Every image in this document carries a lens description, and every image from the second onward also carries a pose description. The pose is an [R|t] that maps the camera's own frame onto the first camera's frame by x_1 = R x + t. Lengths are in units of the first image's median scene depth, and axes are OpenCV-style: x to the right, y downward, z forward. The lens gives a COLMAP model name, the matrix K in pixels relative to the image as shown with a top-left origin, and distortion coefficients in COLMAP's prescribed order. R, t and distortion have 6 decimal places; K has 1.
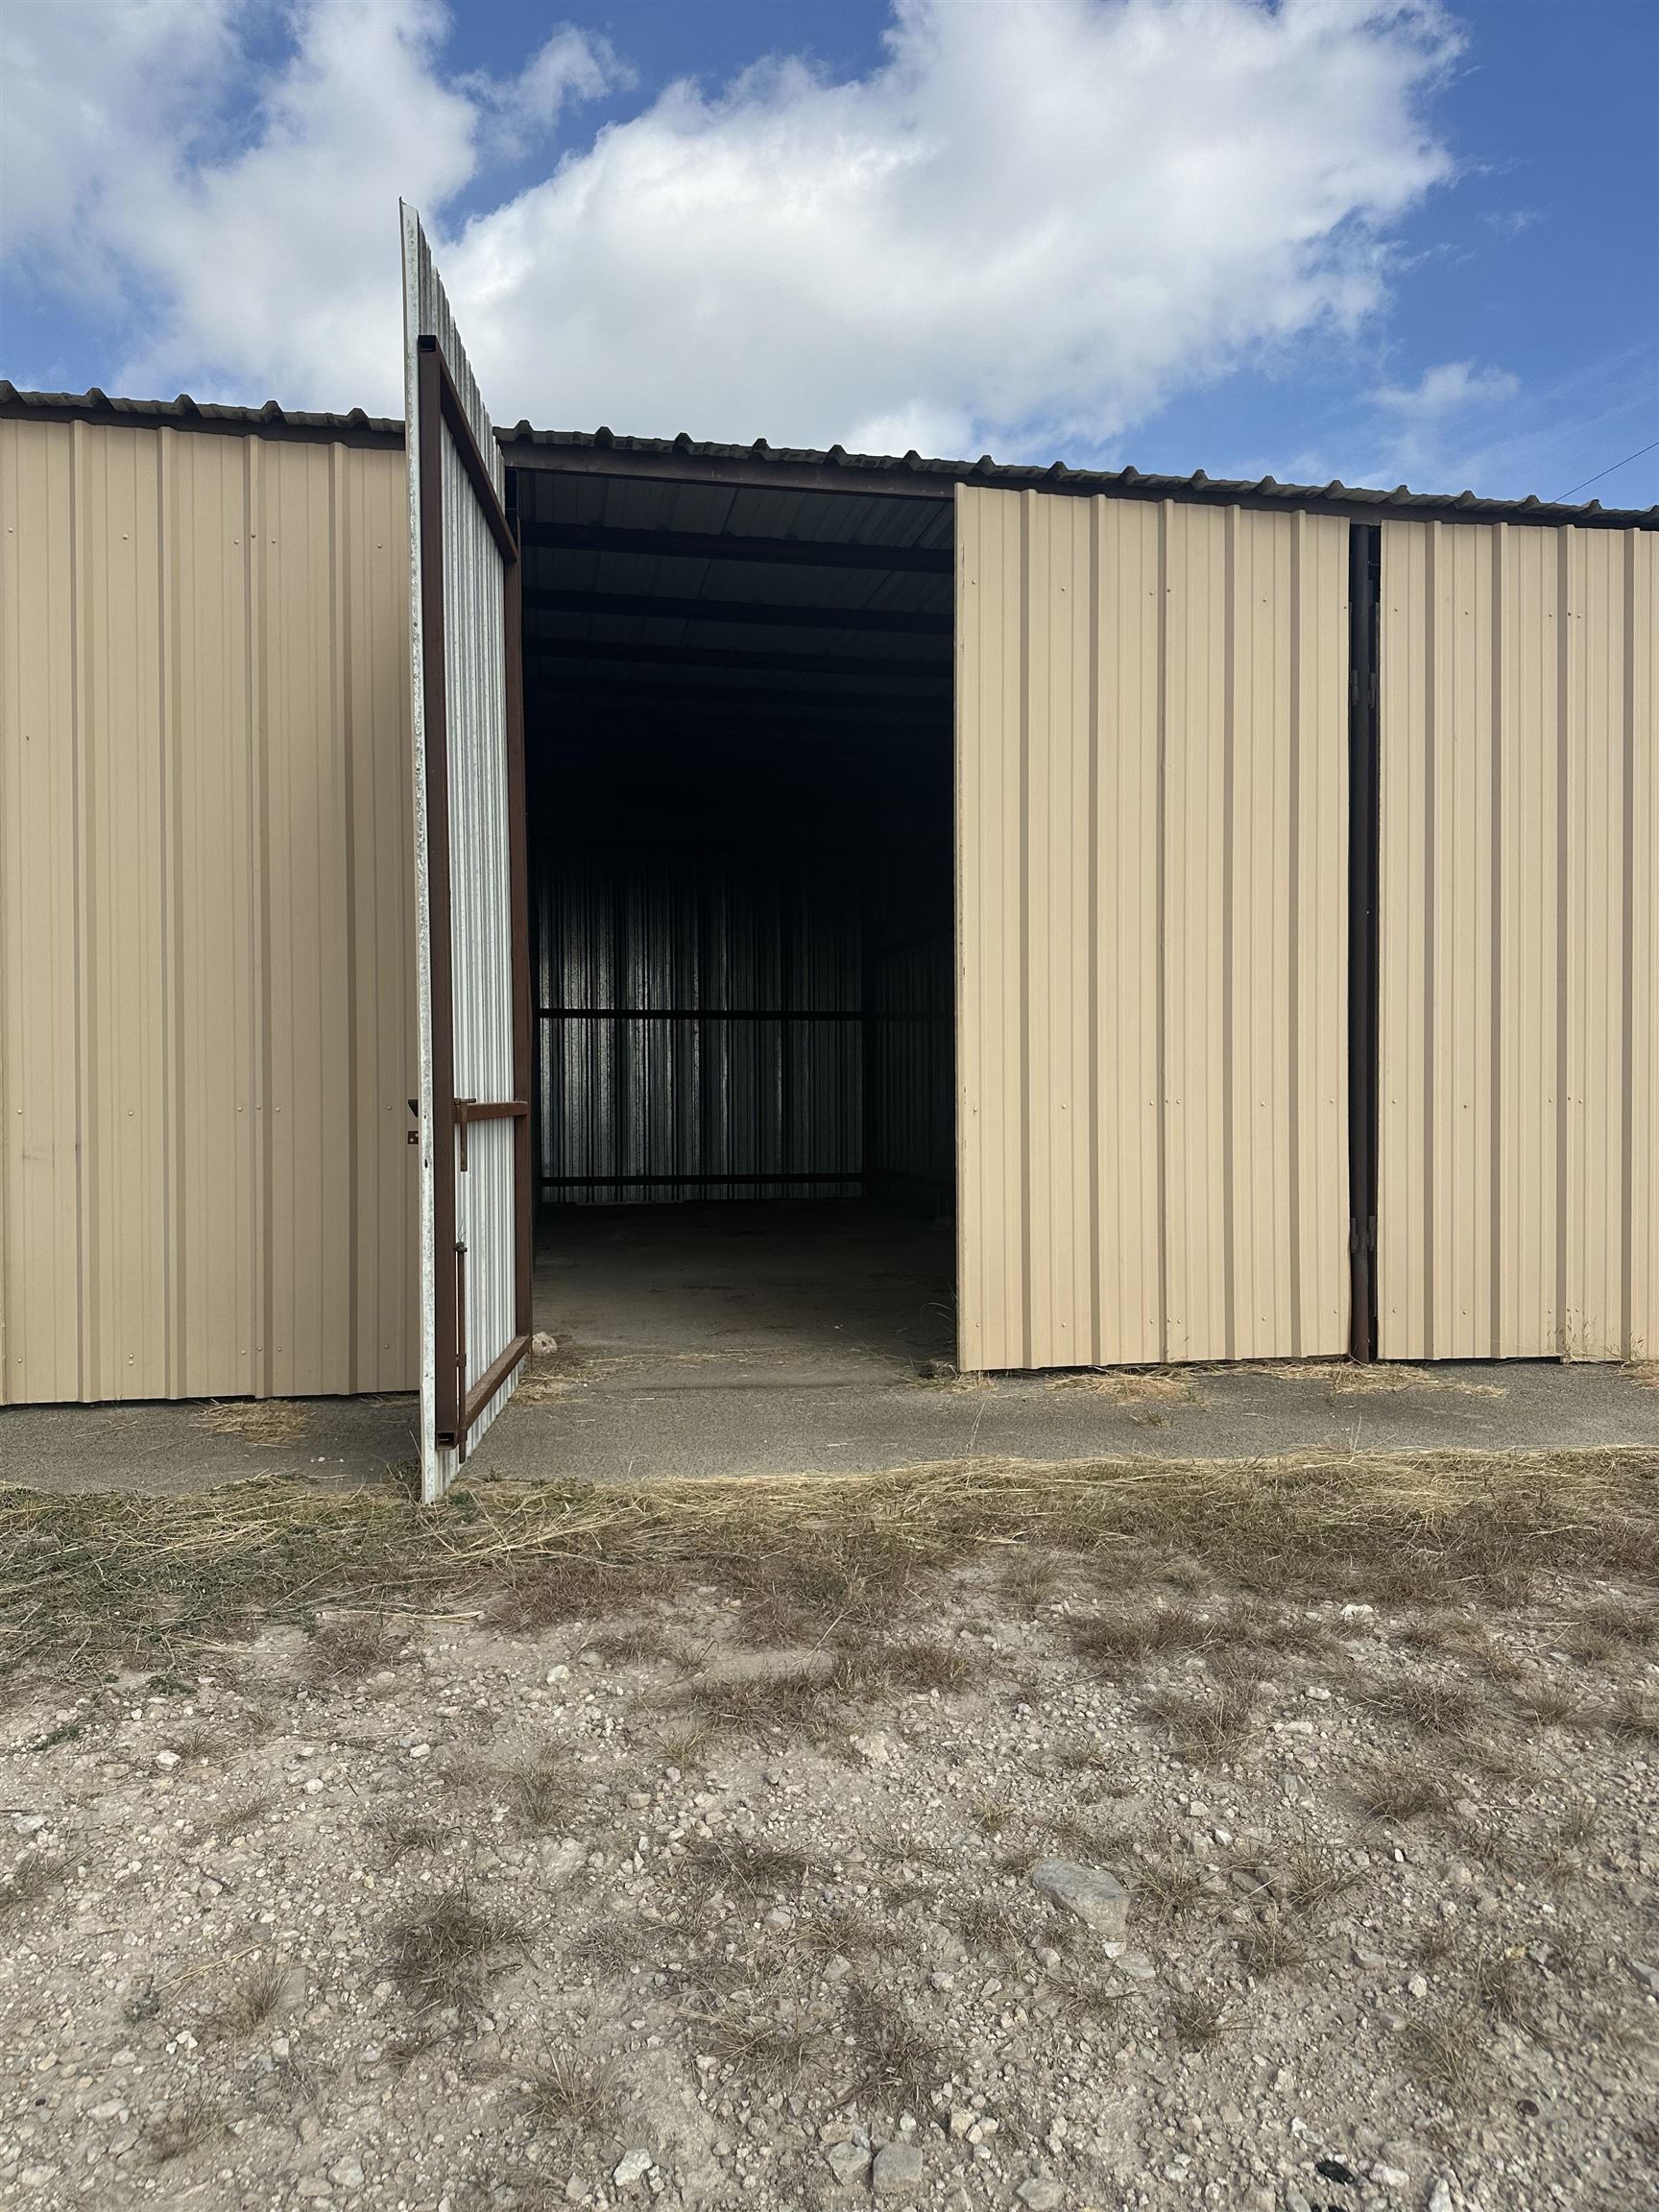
lens RADIAL K [[1559.5, 0, 829.5], [0, 1559.5, 1106.0], [0, 0, 1]] dist [0.051406, -0.074853]
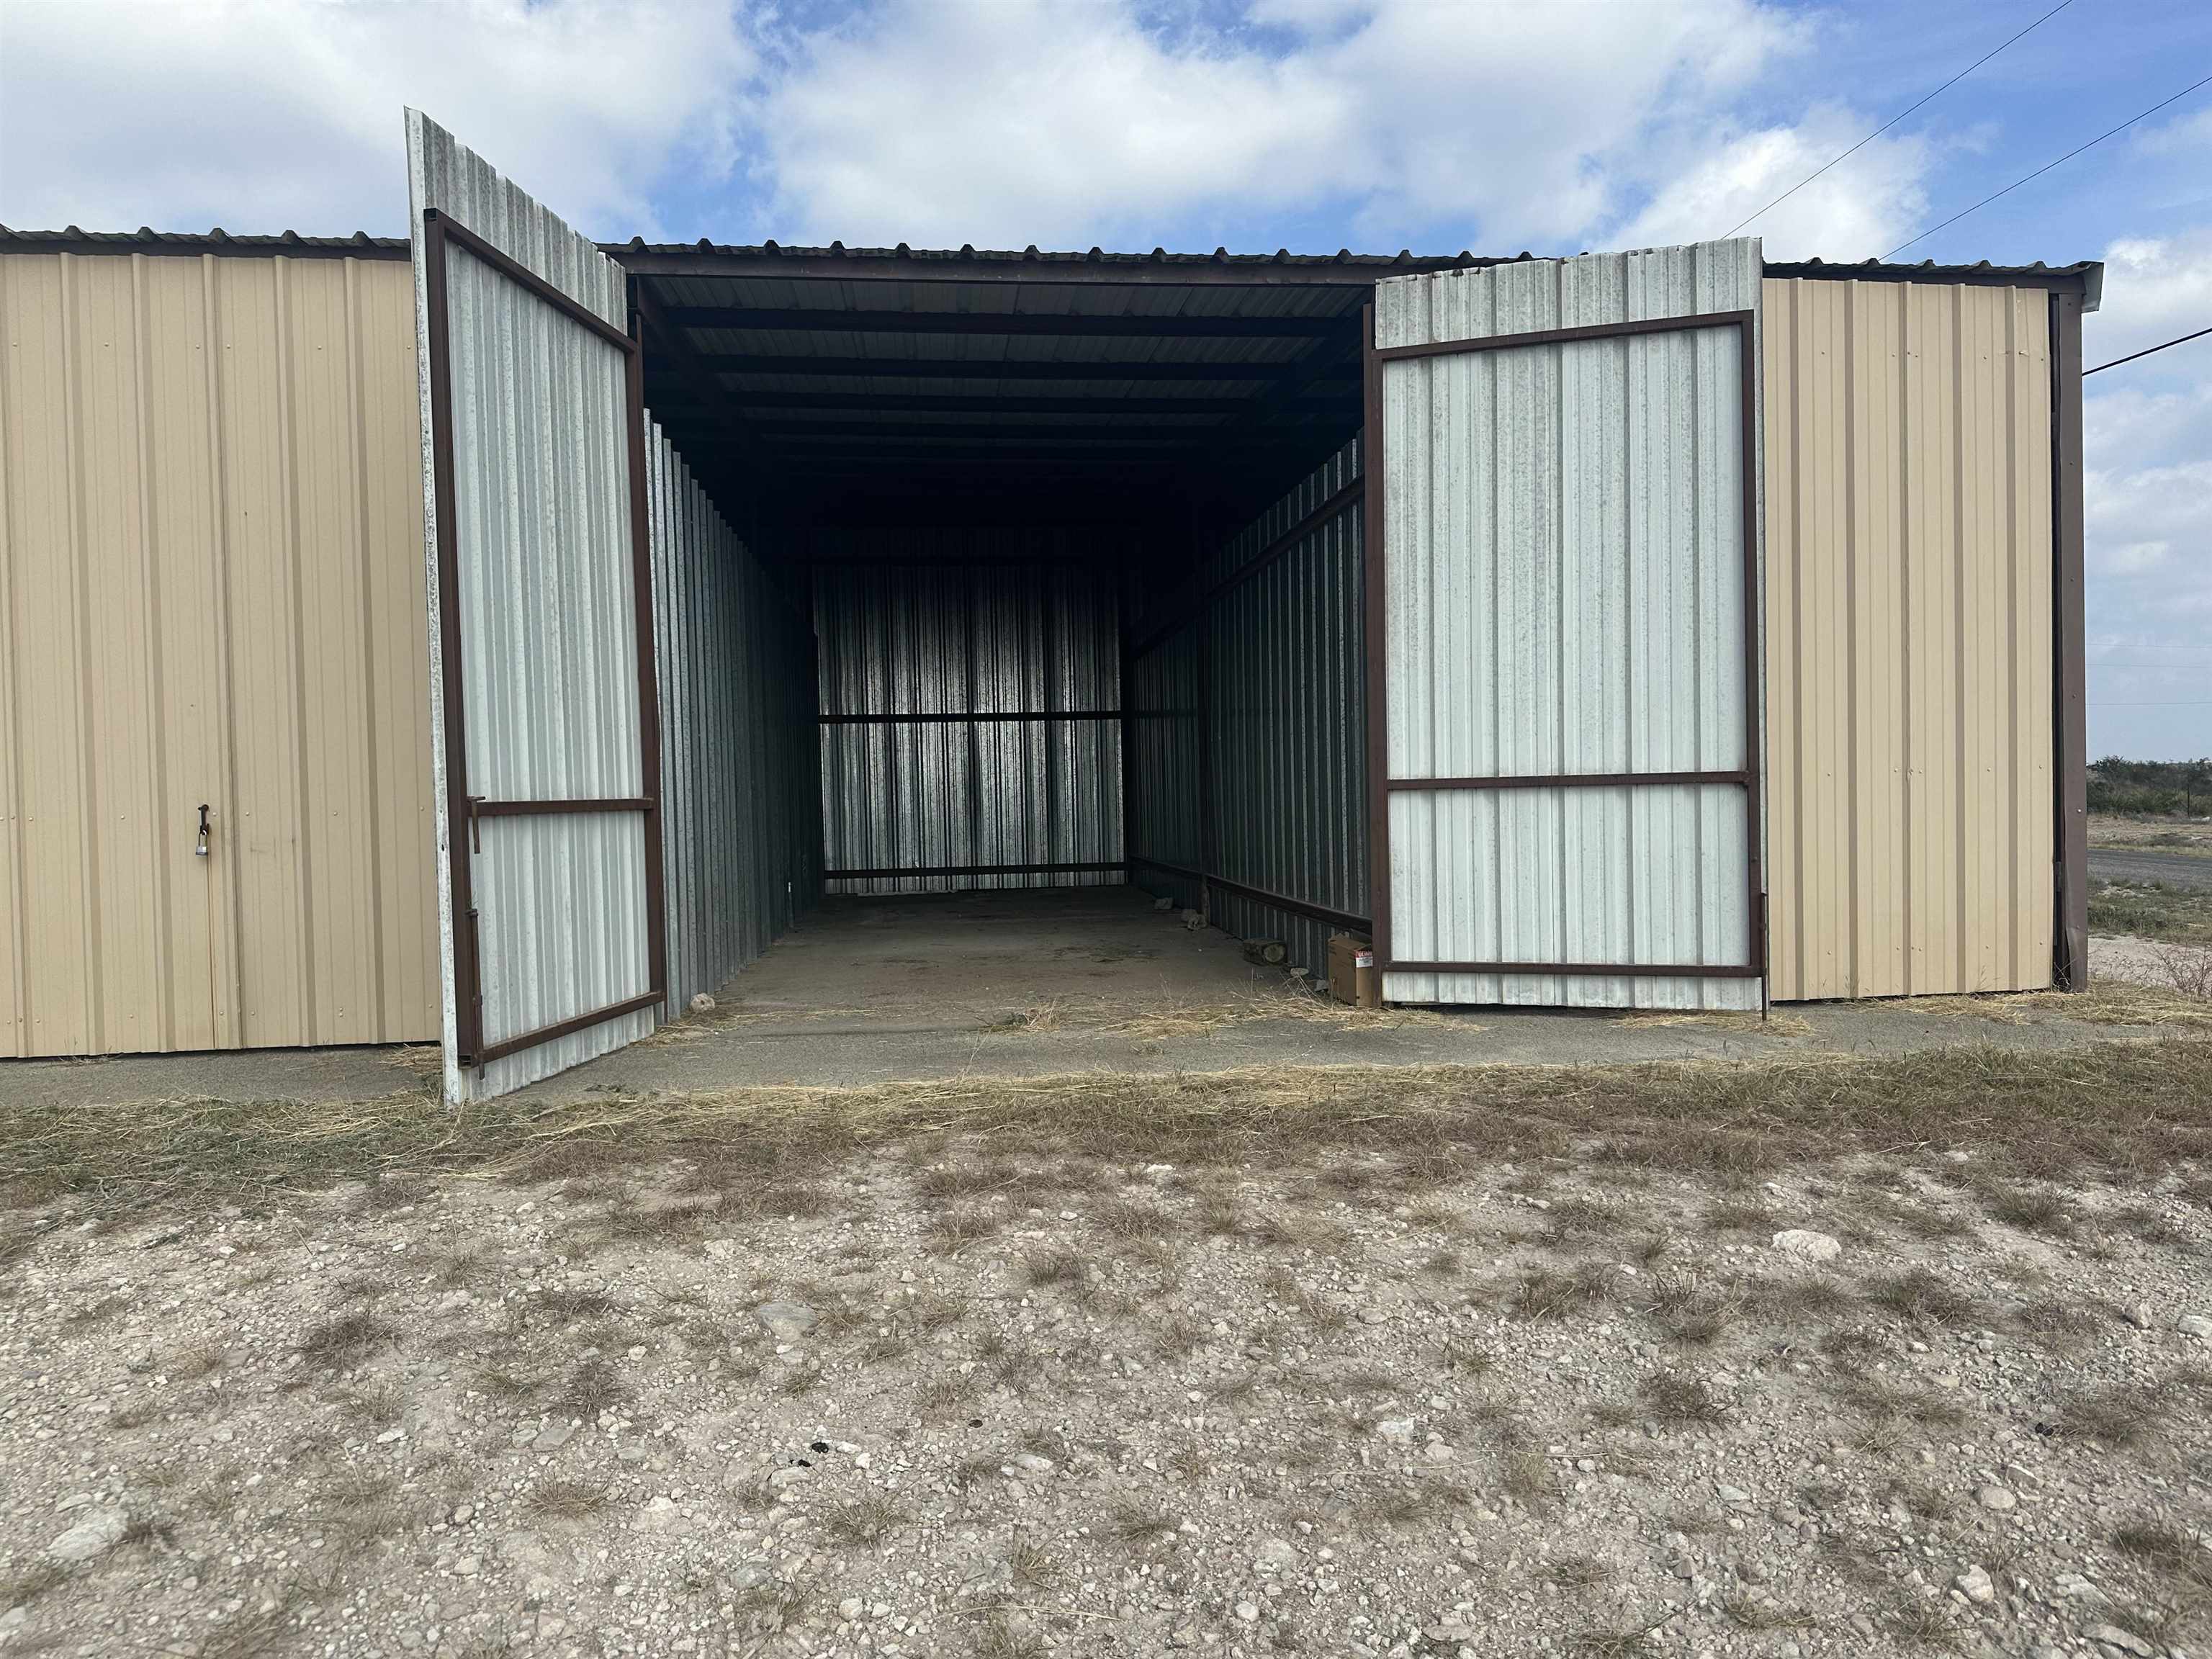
lens RADIAL K [[1559.5, 0, 1107.6], [0, 1559.5, 819.6], [0, 0, 1]] dist [0.051406, -0.074853]
pose [[0.997449, -0.019025, -0.068807, 0.326256], [0.019774, 0.999752, 0.010223, 0.011488], [0.068596, -0.011558, 0.997578, -0.255317]]
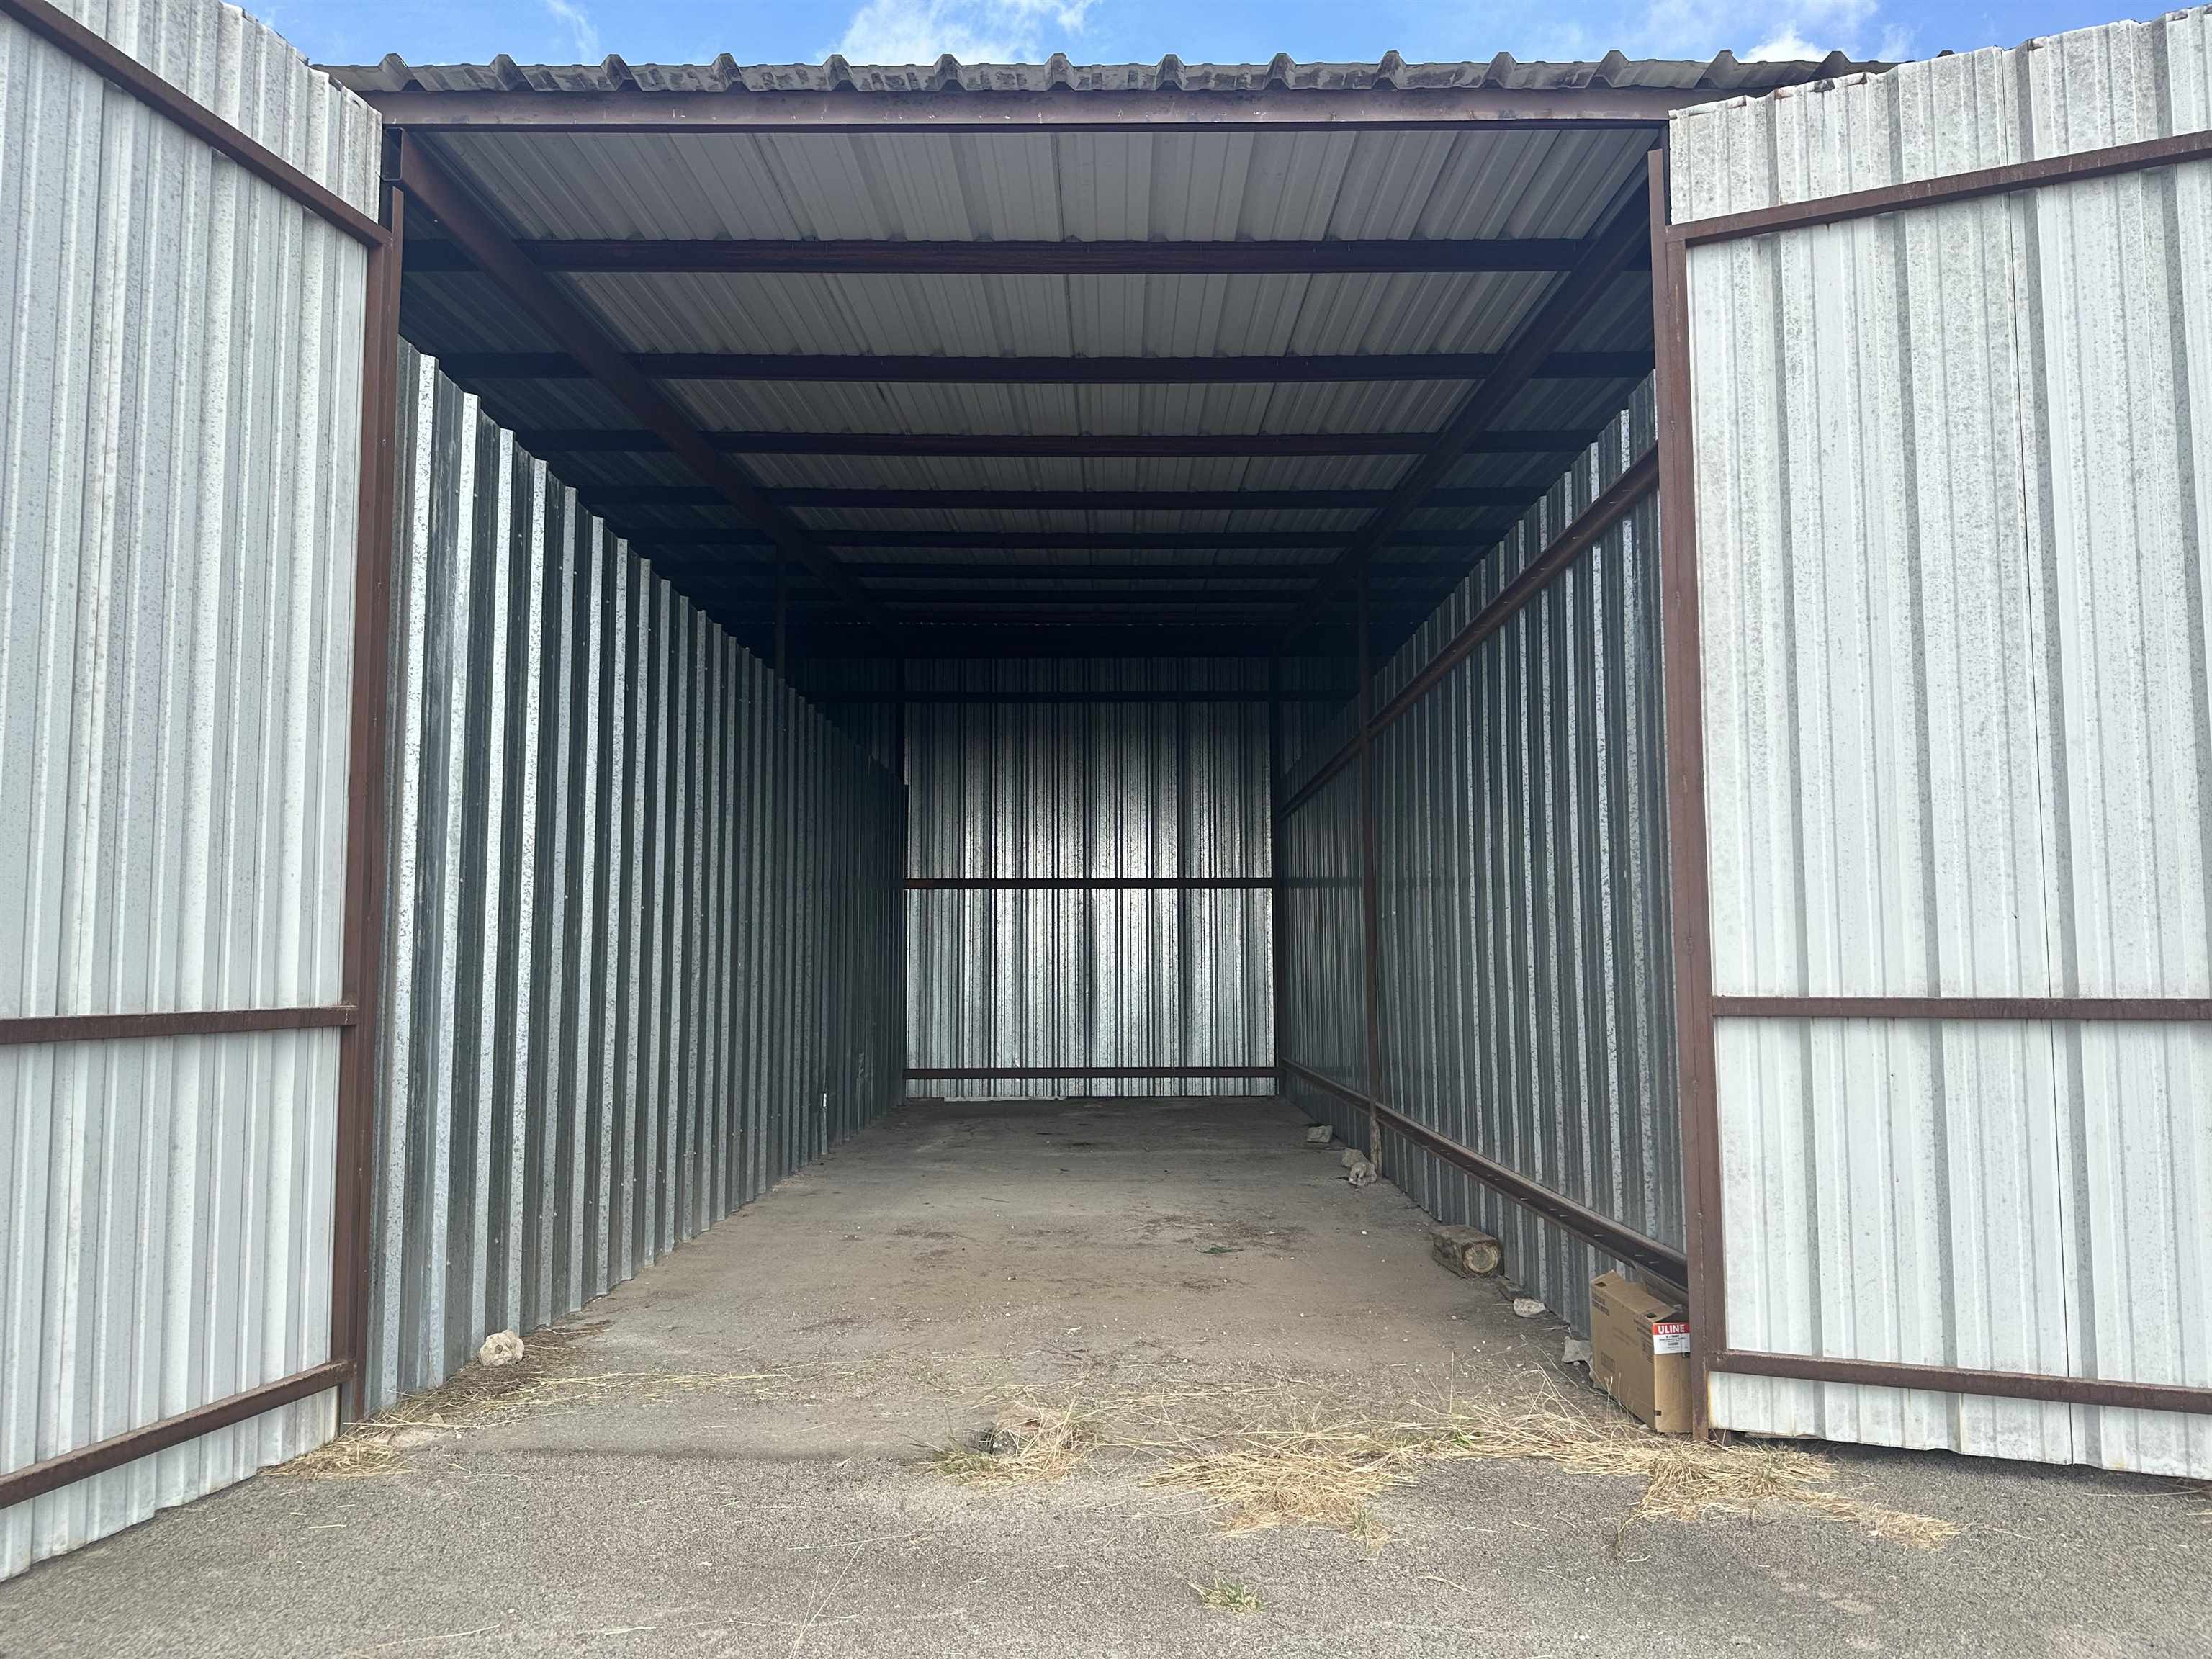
lens RADIAL K [[1559.5, 0, 1107.6], [0, 1559.5, 819.6], [0, 0, 1]] dist [0.051406, -0.074853]
pose [[0.983755, -0.017225, -0.178686, 0.335650], [-0.000960, 0.994867, -0.101190, -0.019053], [0.179512, 0.099717, 0.978689, 0.523419]]
